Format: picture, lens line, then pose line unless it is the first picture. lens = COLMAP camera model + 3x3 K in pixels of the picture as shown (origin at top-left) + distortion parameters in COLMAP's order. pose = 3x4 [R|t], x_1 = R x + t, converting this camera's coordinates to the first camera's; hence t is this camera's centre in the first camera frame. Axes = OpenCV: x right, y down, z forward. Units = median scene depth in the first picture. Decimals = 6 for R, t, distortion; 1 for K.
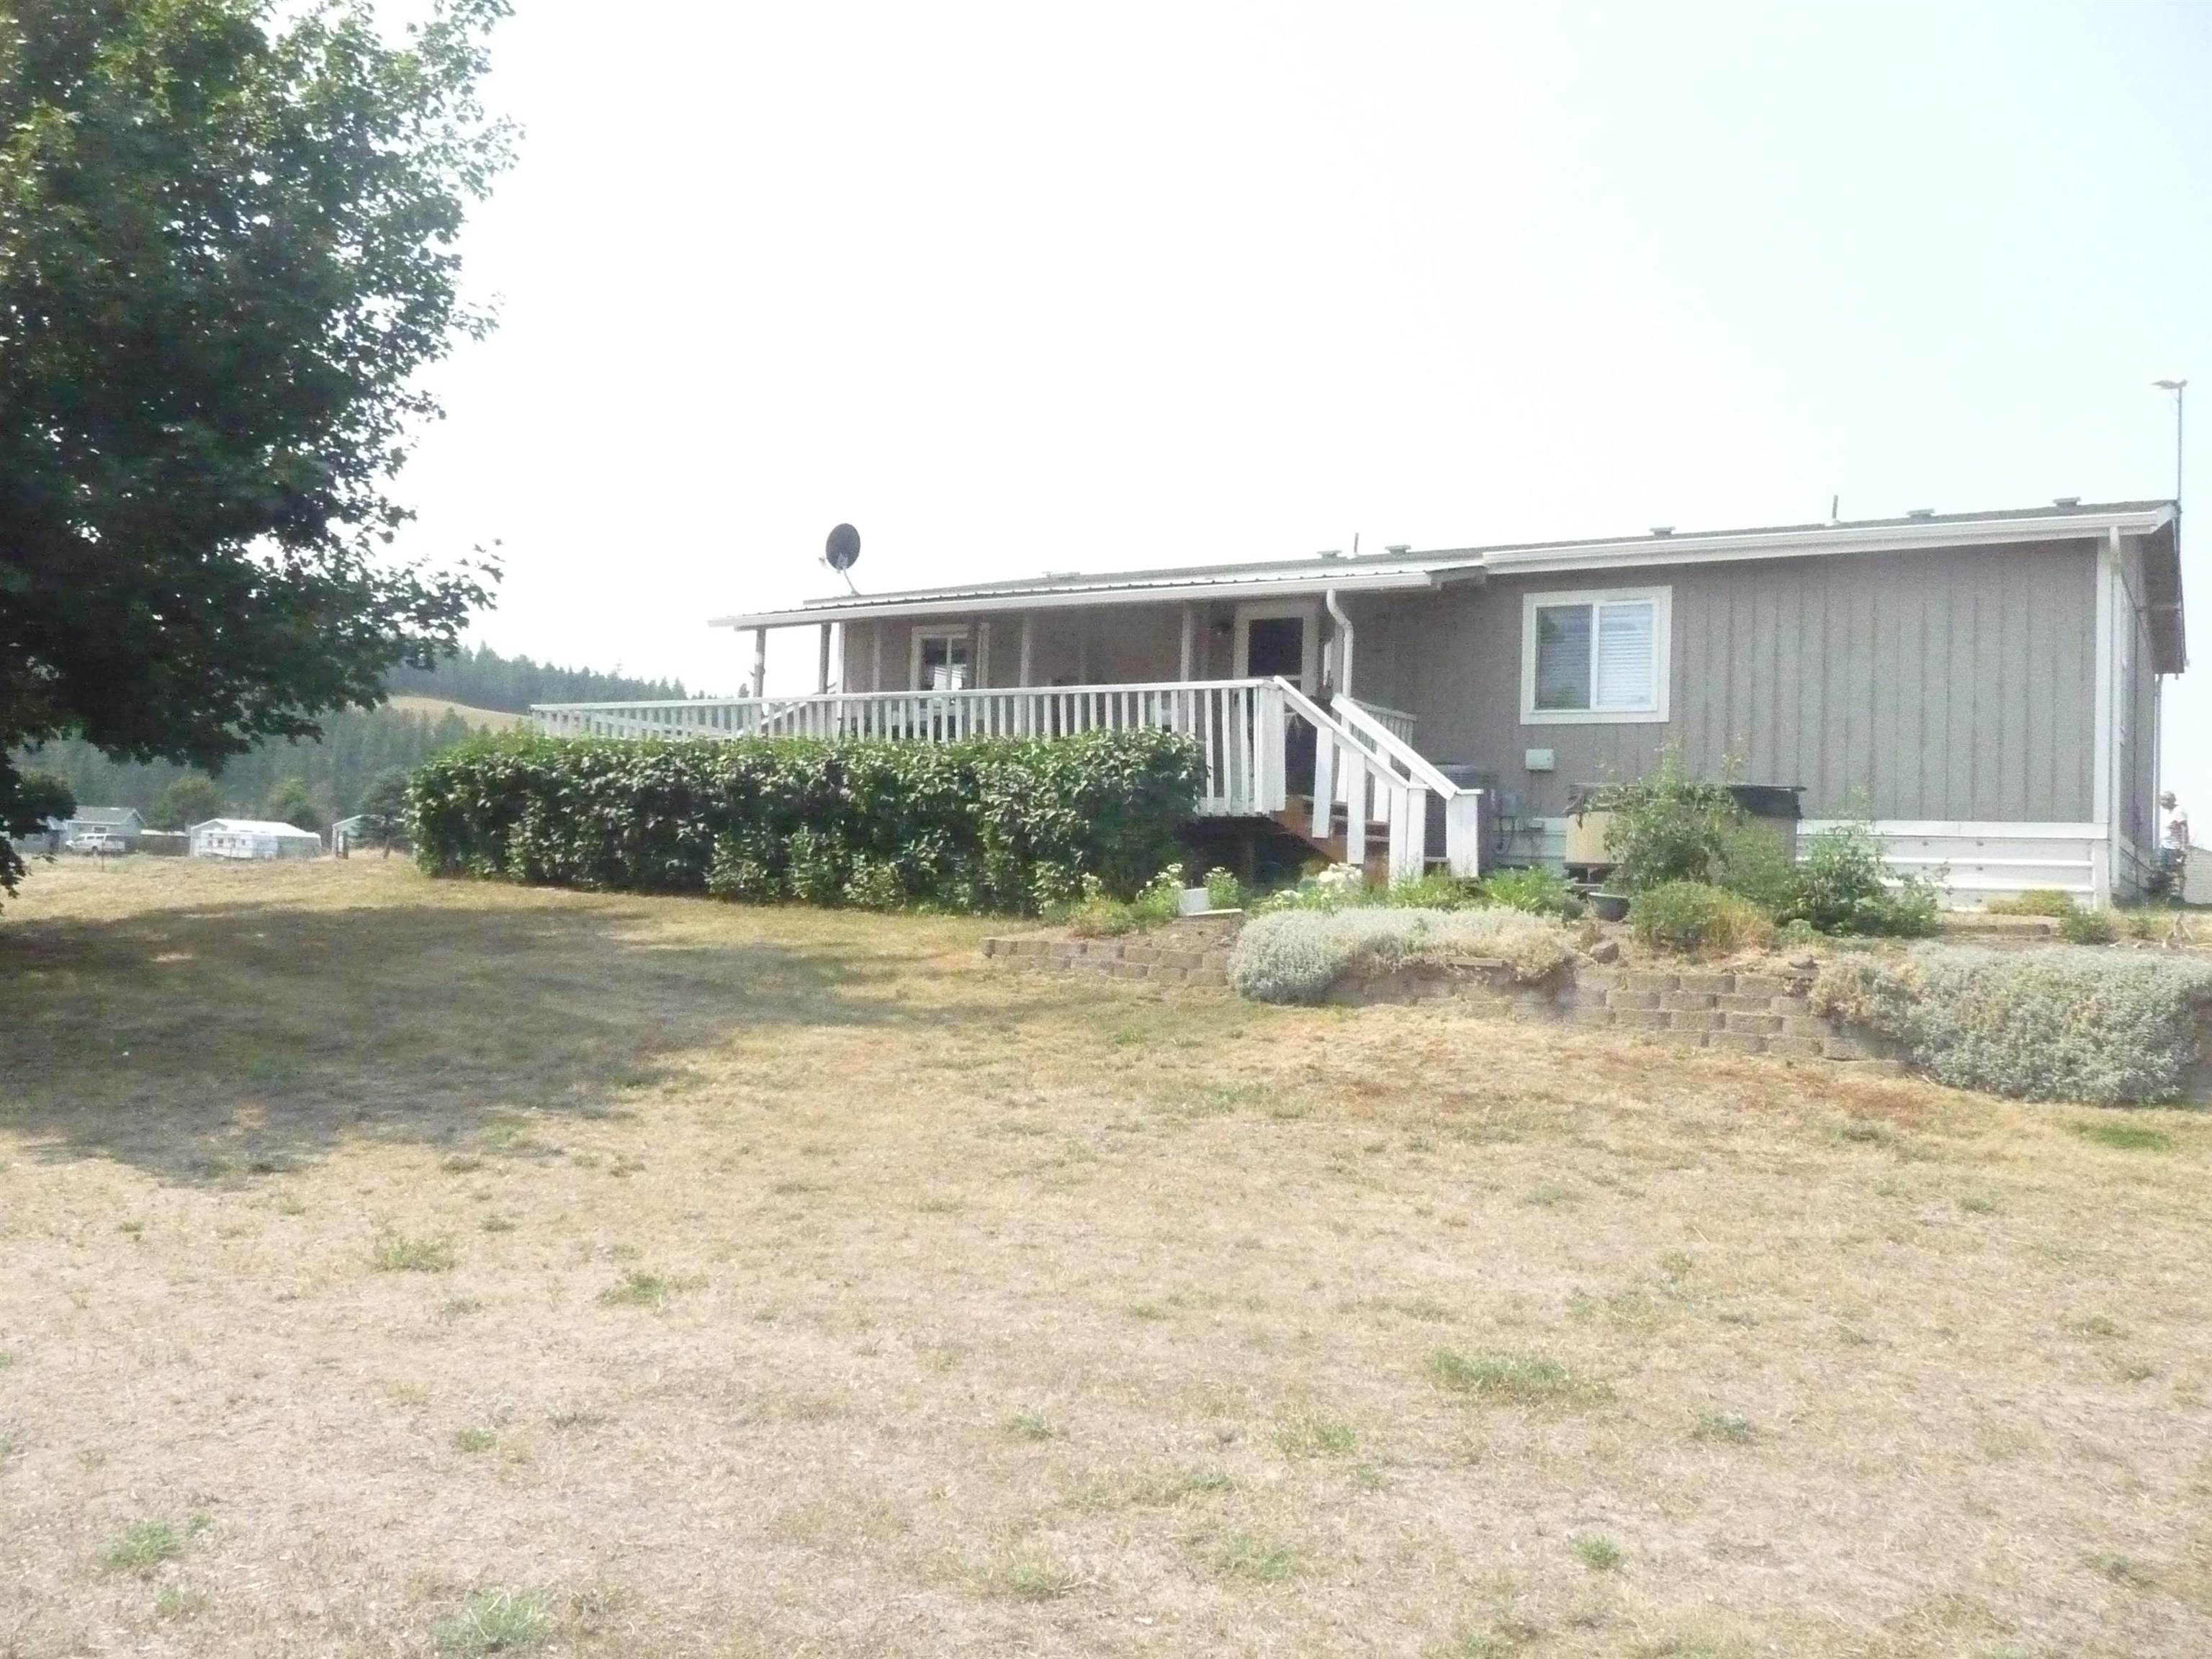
lens RADIAL K [[1848.6, 0, 1097.2], [0, 1848.6, 813.7], [0, 0, 1]] dist [-0.045209, 0.034040]
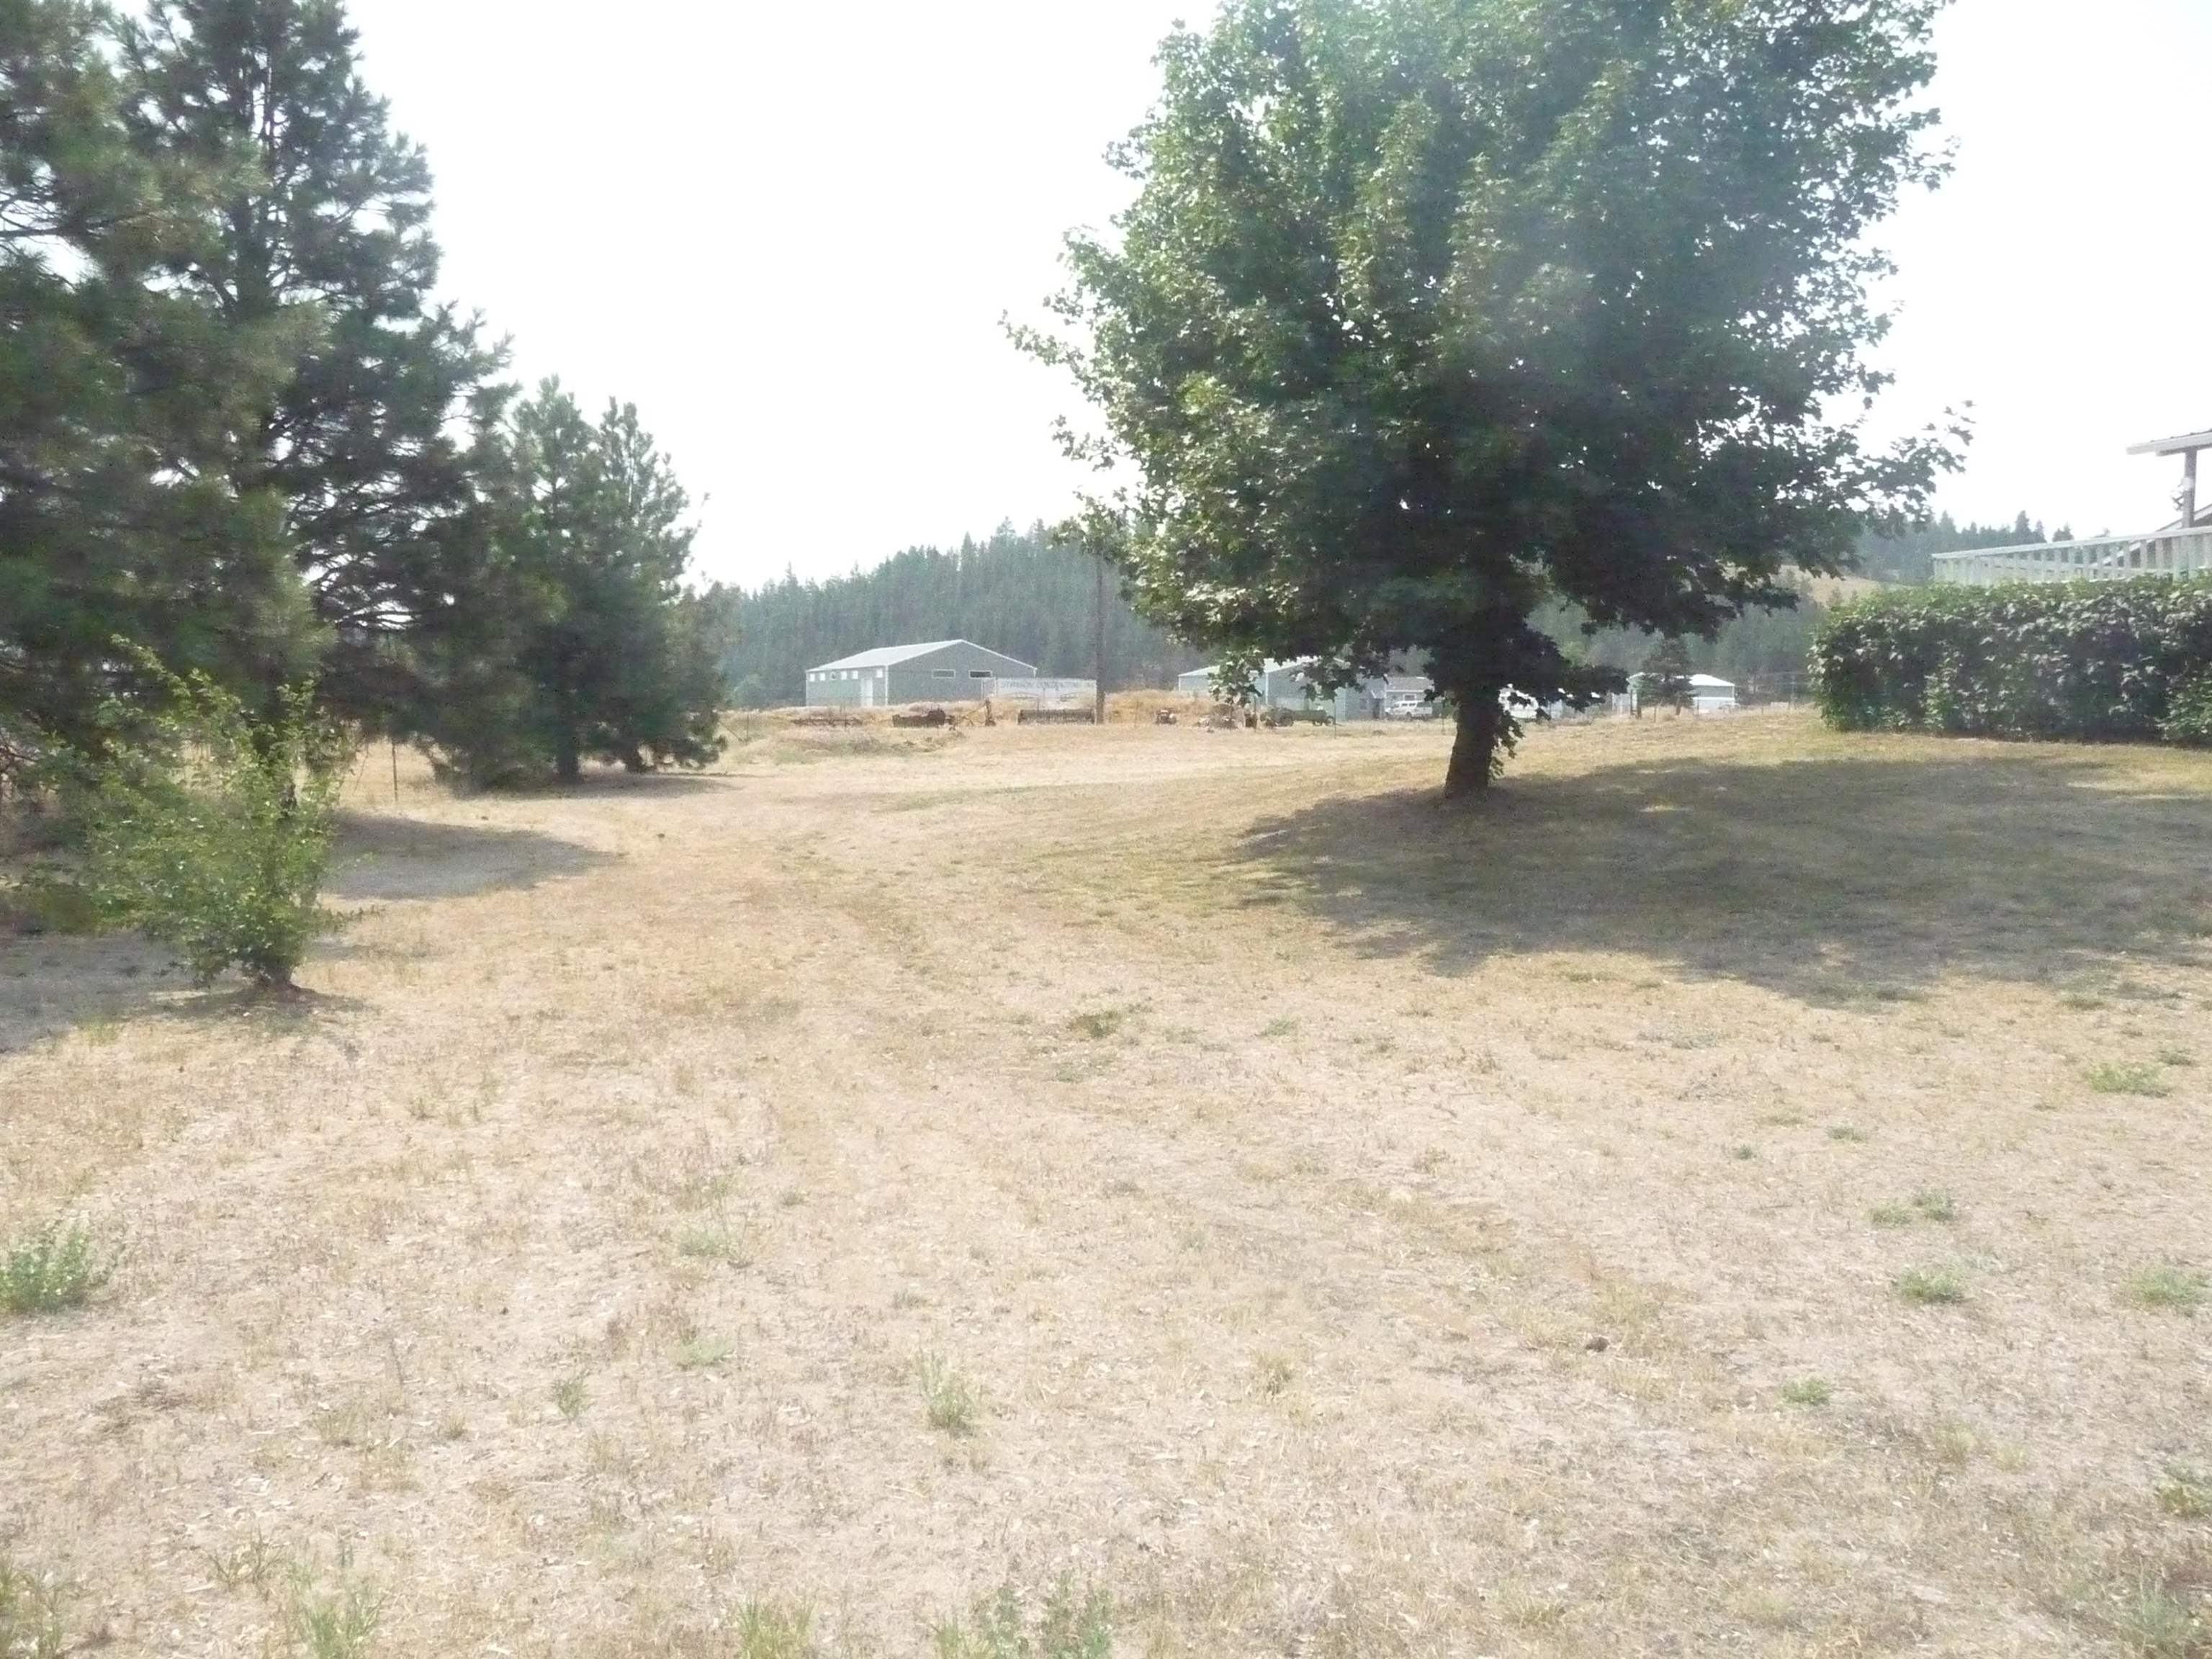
lens RADIAL K [[1848.6, 0, 1114.9], [0, 1848.6, 826.7], [0, 0, 1]] dist [-0.045209, 0.034040]
pose [[0.796248, 0.004005, -0.604957, -0.093998], [0.048248, 0.996372, 0.070101, -0.005299], [0.603043, -0.085005, 0.793166, -0.093077]]
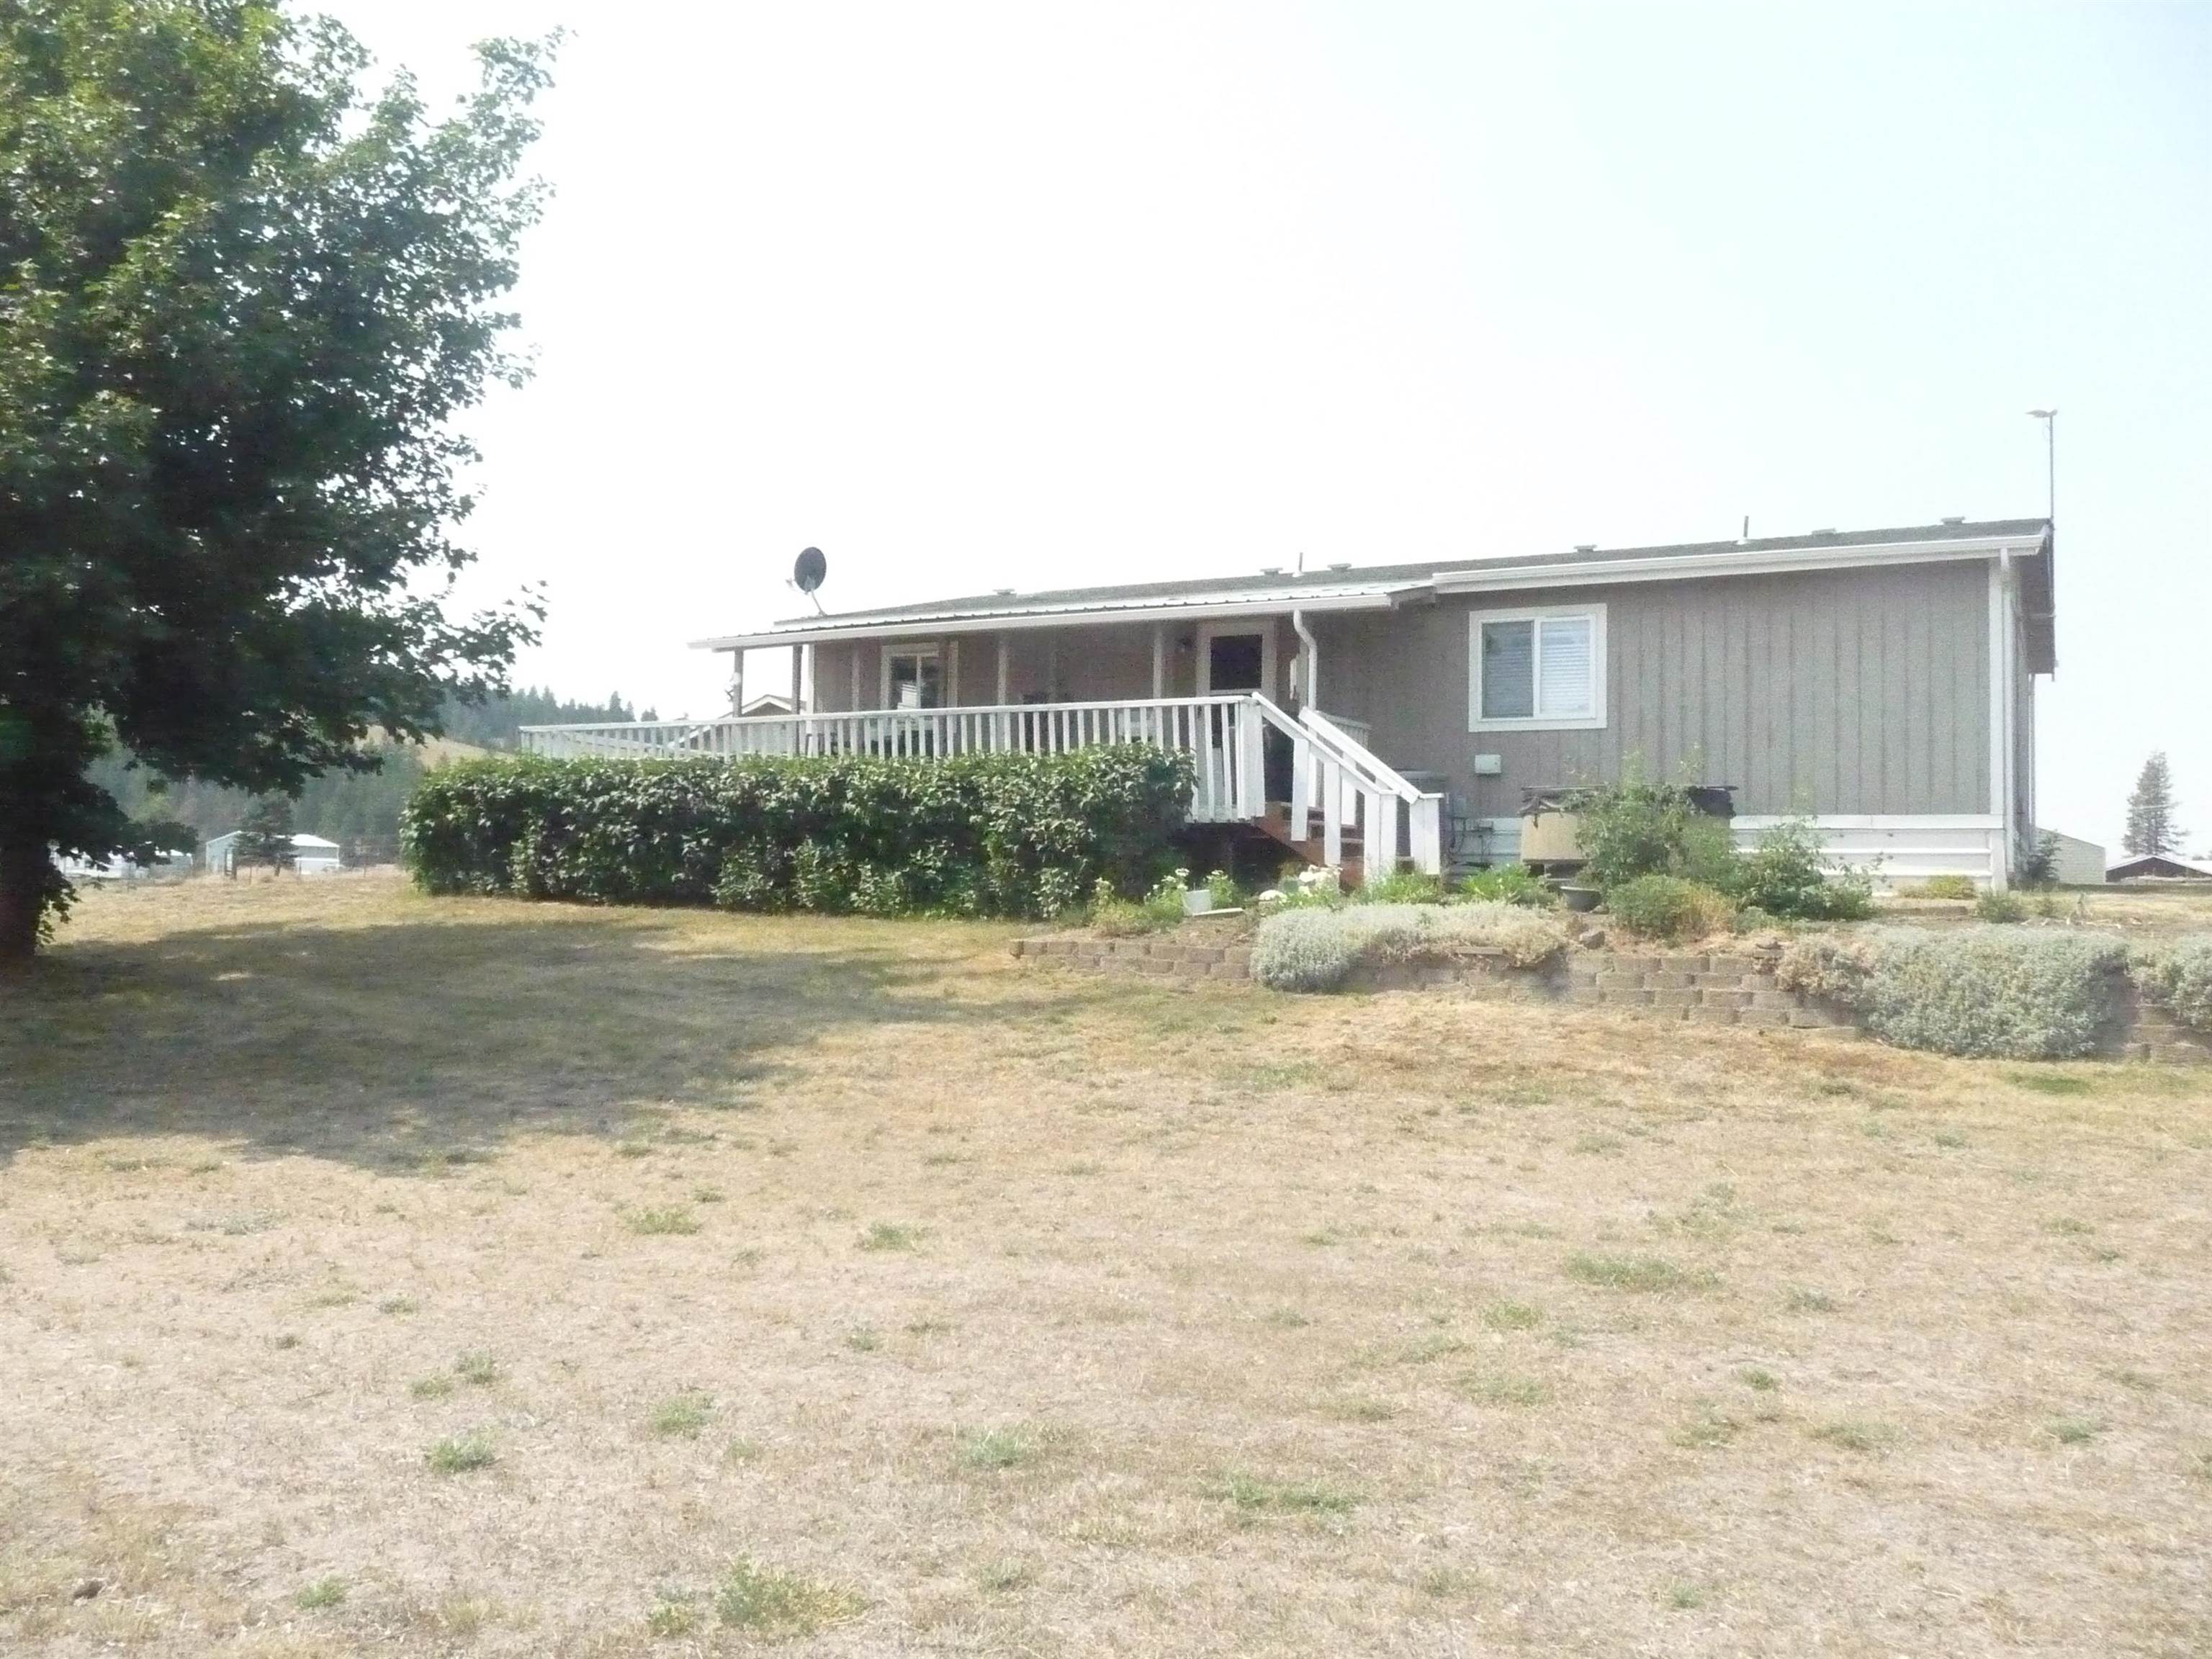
lens RADIAL K [[1848.6, 0, 1096.9], [0, 1848.6, 811.4], [0, 0, 1]] dist [-0.045209, 0.034040]
pose [[0.997641, -0.018409, 0.066133, -0.081836], [0.018550, 0.999827, -0.001522, -0.005820], [-0.066094, 0.002745, 0.997810, -0.087539]]
